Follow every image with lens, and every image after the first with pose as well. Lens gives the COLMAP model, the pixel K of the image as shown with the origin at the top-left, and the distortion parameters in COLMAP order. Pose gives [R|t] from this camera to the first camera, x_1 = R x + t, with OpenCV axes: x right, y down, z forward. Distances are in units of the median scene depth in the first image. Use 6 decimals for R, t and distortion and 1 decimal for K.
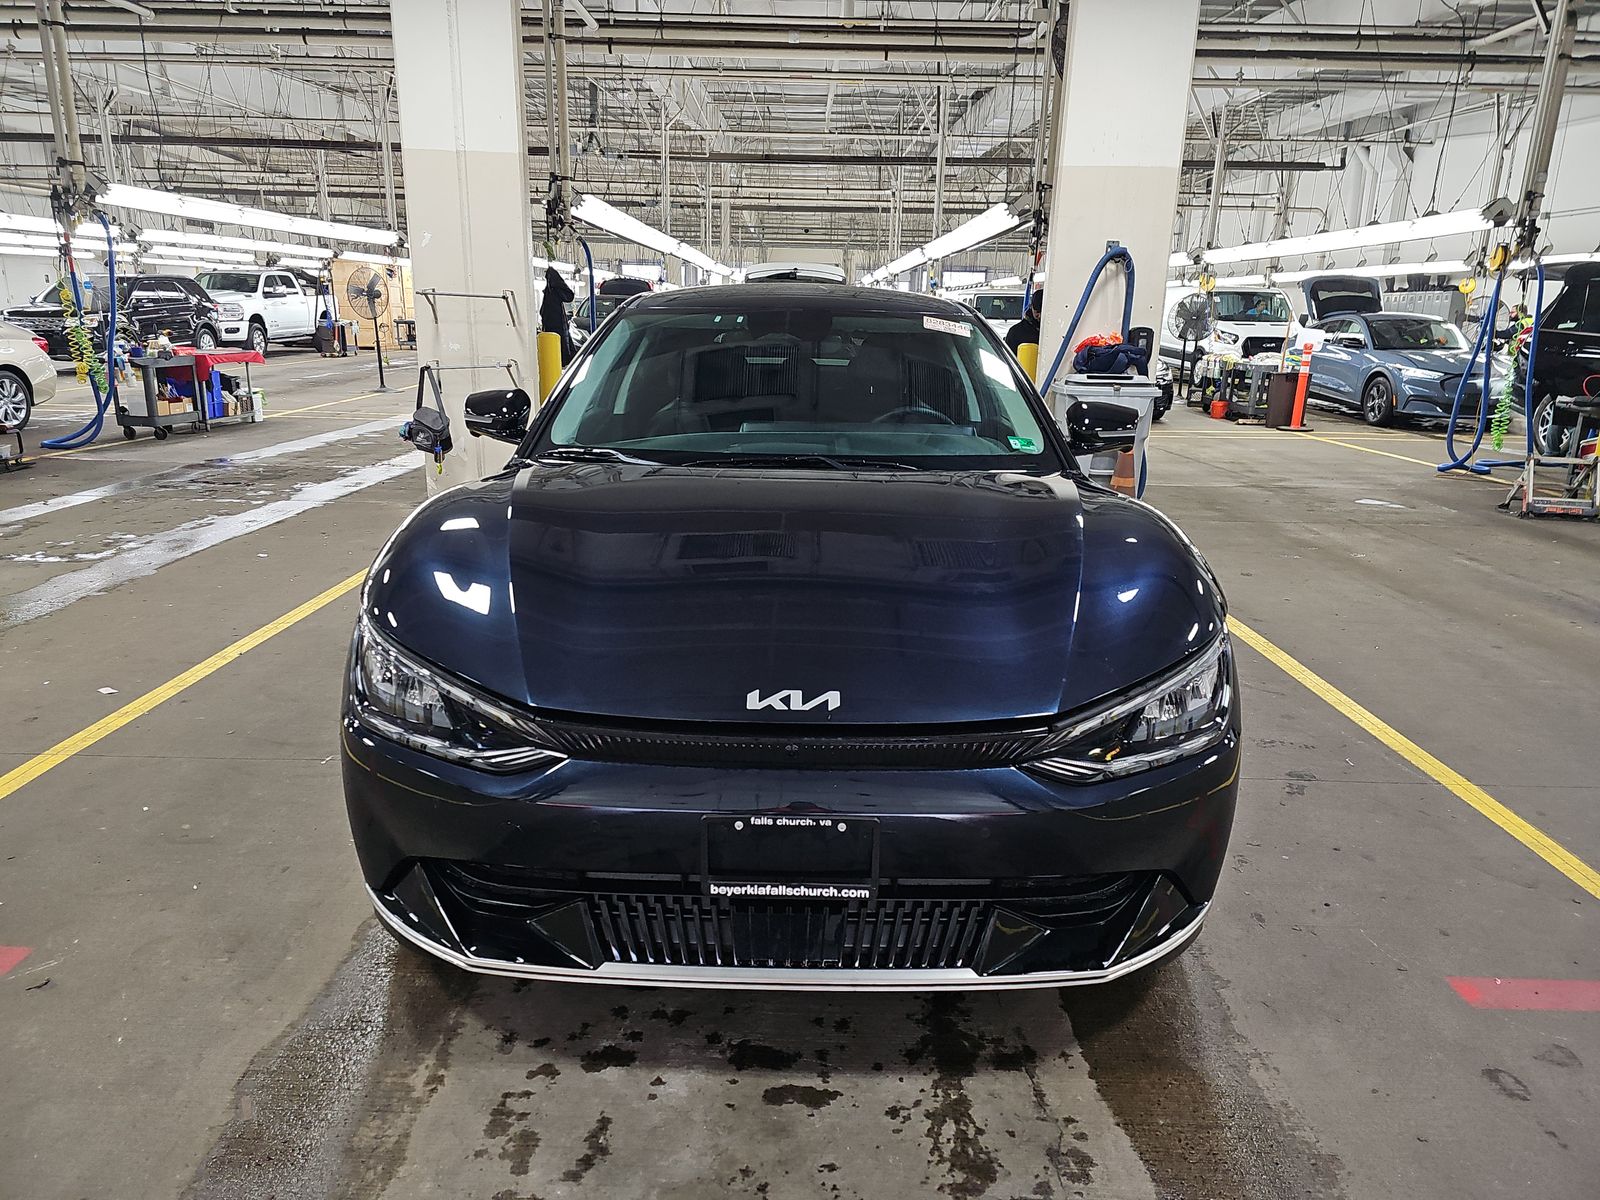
lens RADIAL K [[1053.8, 0, 800.0], [0, 1053.8, 600.0], [0, 0, 1]] dist [0.010540, -0.003875]
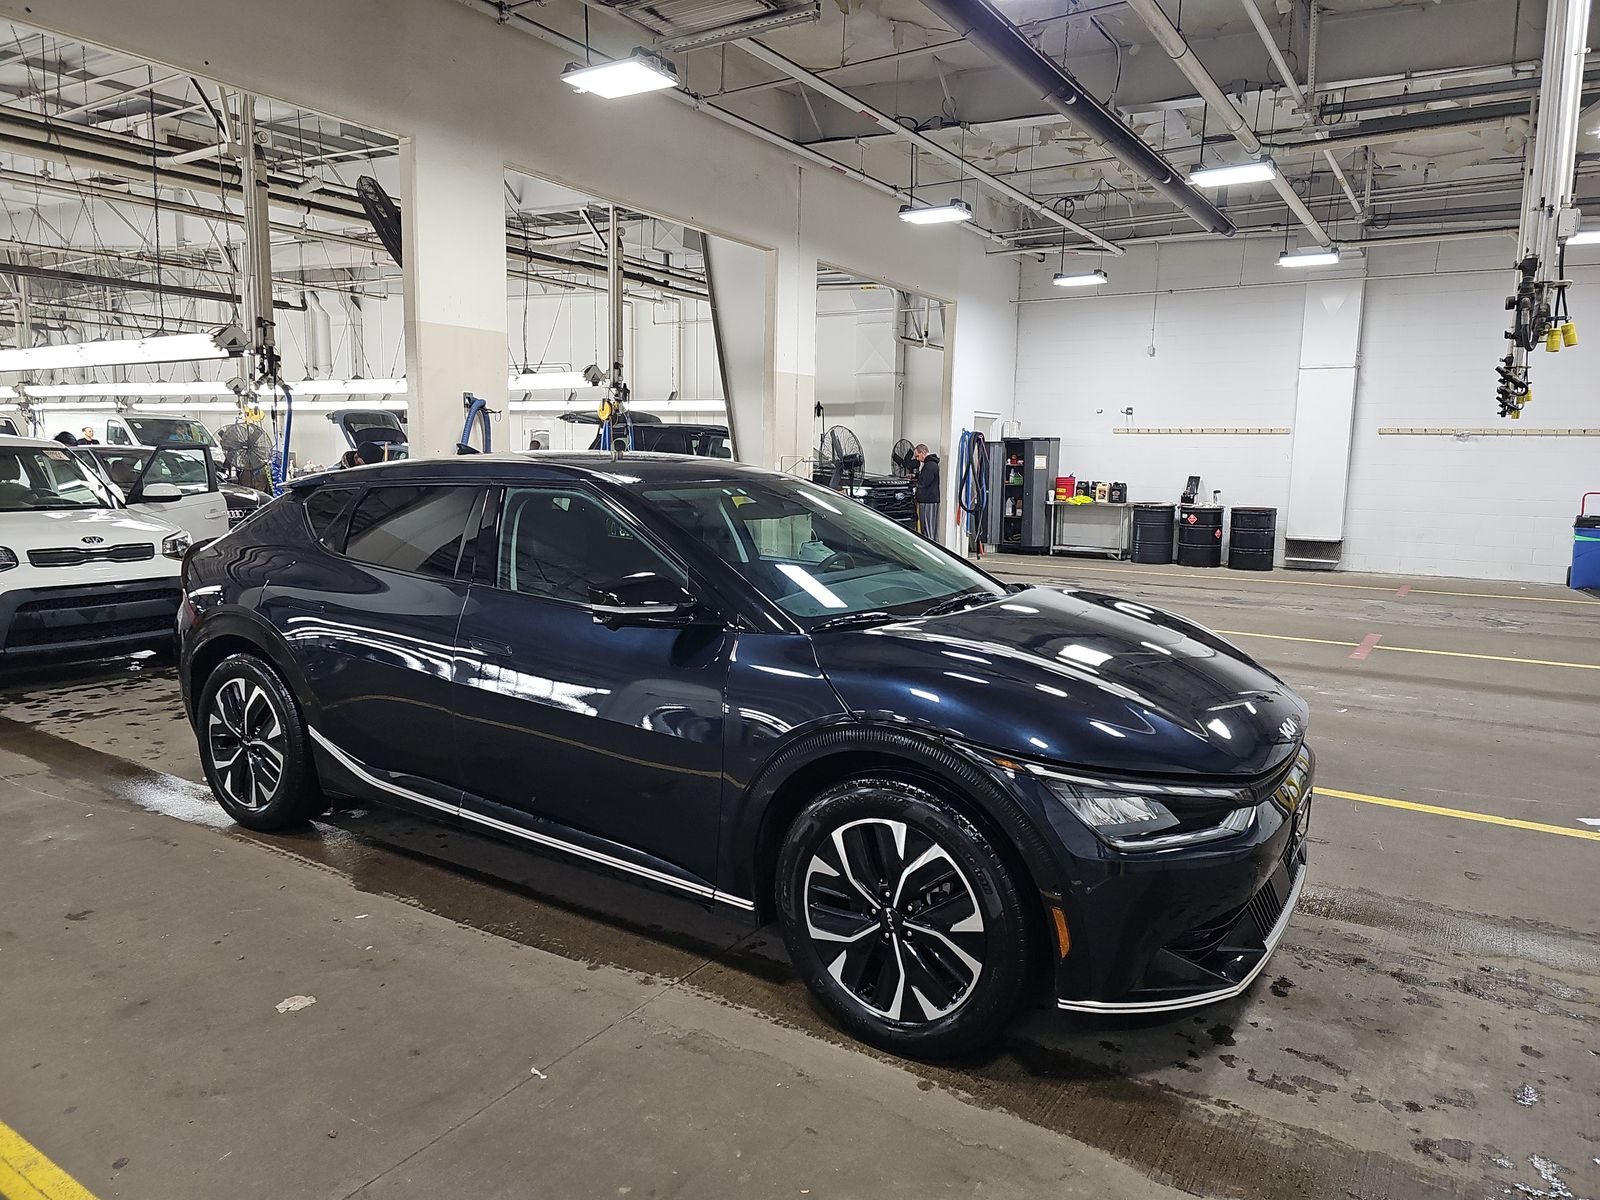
lens RADIAL K [[1050.3, 0, 805.1], [0, 1050.3, 579.1], [0, 0, 1]] dist [0.018341, -0.004151]
pose [[0.537607, -0.110589, 0.835912, -1.242681], [0.215205, 0.976526, -0.009214, -0.200356], [-0.815270, 0.184846, 0.548786, 0.457741]]
